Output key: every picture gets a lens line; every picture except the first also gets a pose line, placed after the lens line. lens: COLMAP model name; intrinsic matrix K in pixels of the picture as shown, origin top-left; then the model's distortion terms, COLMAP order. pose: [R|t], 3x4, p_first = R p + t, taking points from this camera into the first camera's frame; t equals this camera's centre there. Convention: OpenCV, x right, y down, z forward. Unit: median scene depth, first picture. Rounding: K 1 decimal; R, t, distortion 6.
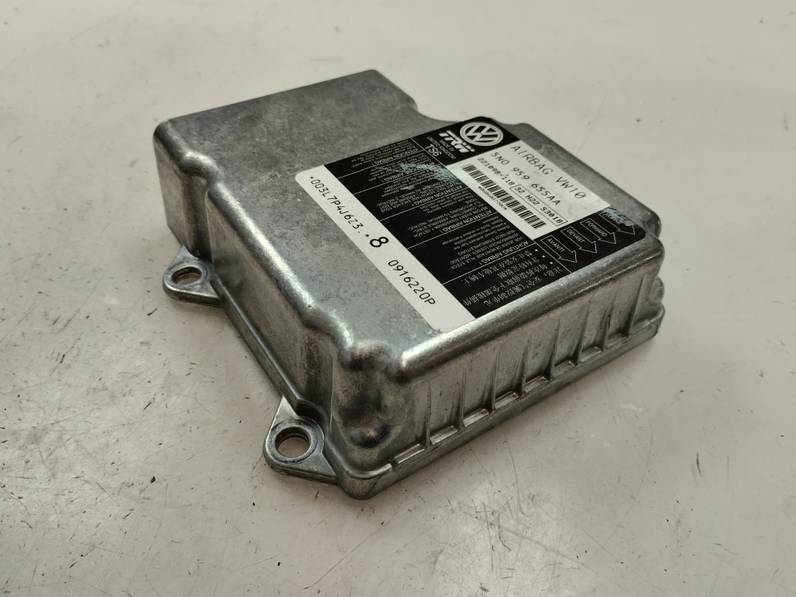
lens RADIAL K [[677.0, 0, 404.7], [0, 677.0, 296.2], [0, 0, 1]] dist [0.084568, -0.109581]
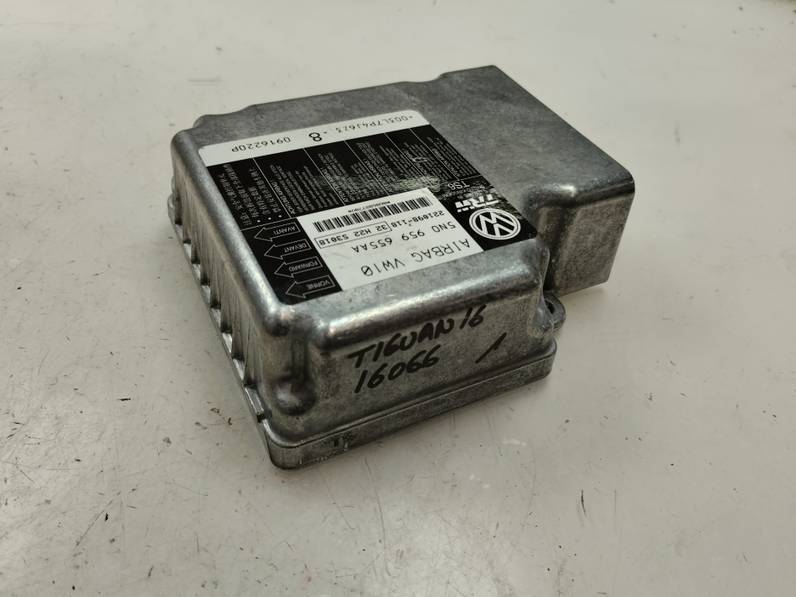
lens RADIAL K [[677.0, 0, 404.7], [0, 677.0, 296.2], [0, 0, 1]] dist [0.084568, -0.109581]
pose [[-0.117037, 0.626072, -0.770932, 0.928527], [-0.757000, 0.446236, 0.477309, -0.576300], [0.642848, 0.639458, 0.421711, 0.706140]]
